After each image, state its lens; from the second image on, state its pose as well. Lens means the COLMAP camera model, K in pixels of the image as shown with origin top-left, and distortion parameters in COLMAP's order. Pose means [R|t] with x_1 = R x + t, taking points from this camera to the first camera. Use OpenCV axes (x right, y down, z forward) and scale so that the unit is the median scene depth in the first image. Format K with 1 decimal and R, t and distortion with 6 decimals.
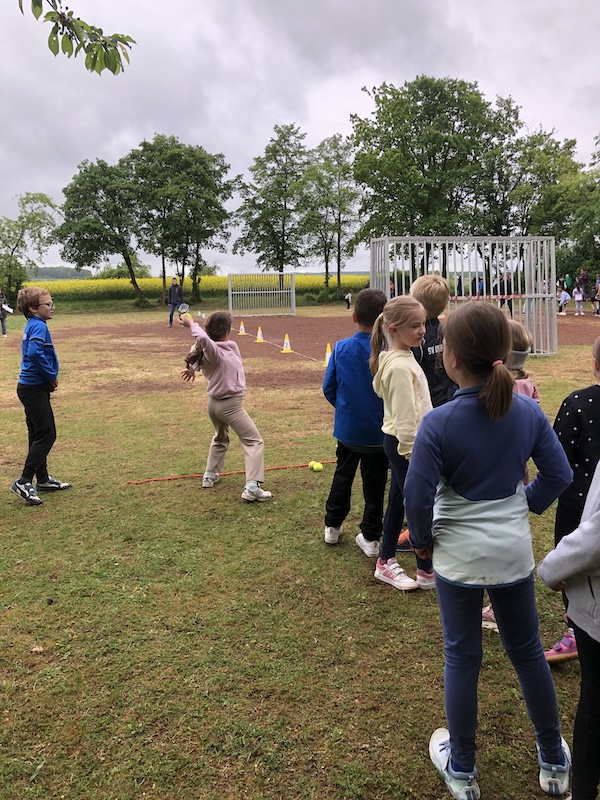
lens RADIAL K [[656.2, 0, 300.8], [0, 656.2, 395.1], [0, 0, 1]] dist [0.046433, -0.049701]
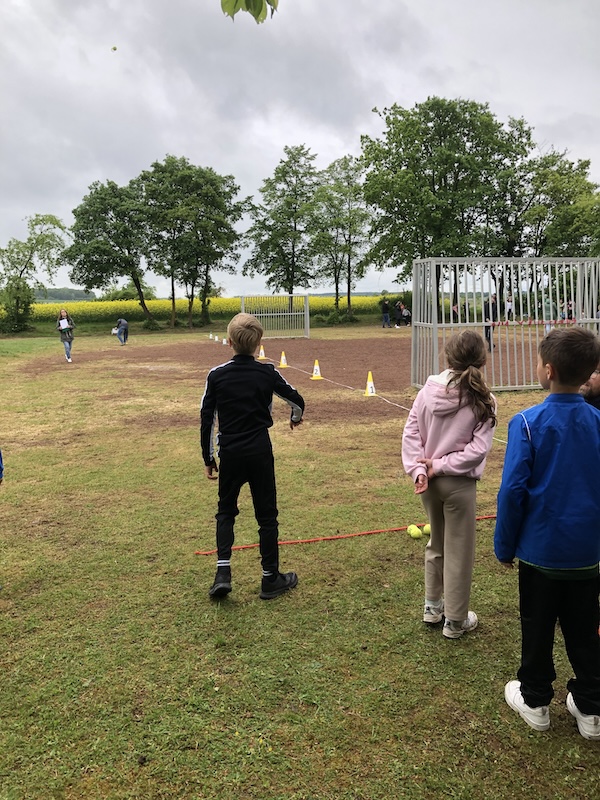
lens RADIAL K [[656.2, 0, 304.8], [0, 656.2, 404.6], [0, 0, 1]] dist [0.046433, -0.049701]
pose [[0.999999, -0.001227, -0.000765, -0.009937], [0.001213, 0.999854, -0.017055, -0.003206], [0.000785, 0.017054, 0.999854, 0.013263]]
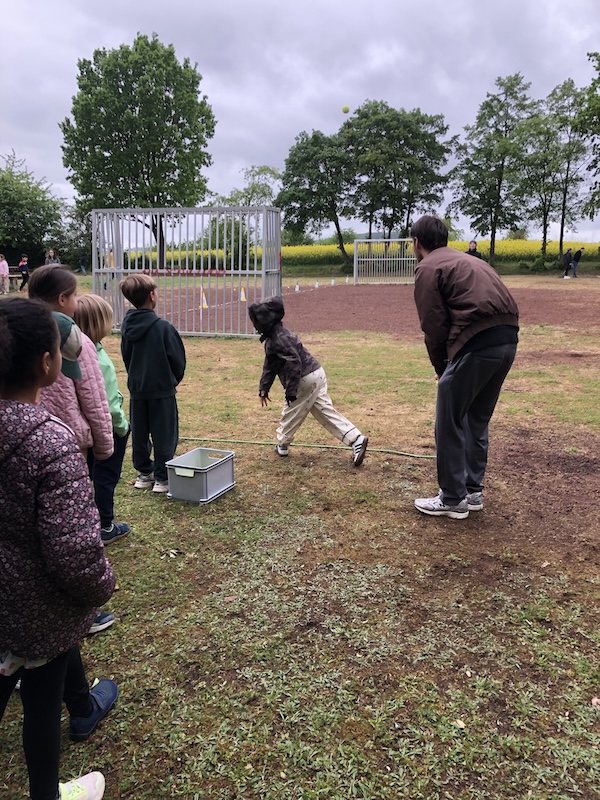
lens RADIAL K [[656.2, 0, 308.1], [0, 656.2, 398.9], [0, 0, 1]] dist [0.046433, -0.049701]
pose [[0.887599, 0.113387, -0.446443, 0.205407], [-0.087444, 0.993082, 0.078369, -0.010638], [0.452240, -0.030522, 0.891374, 0.037003]]
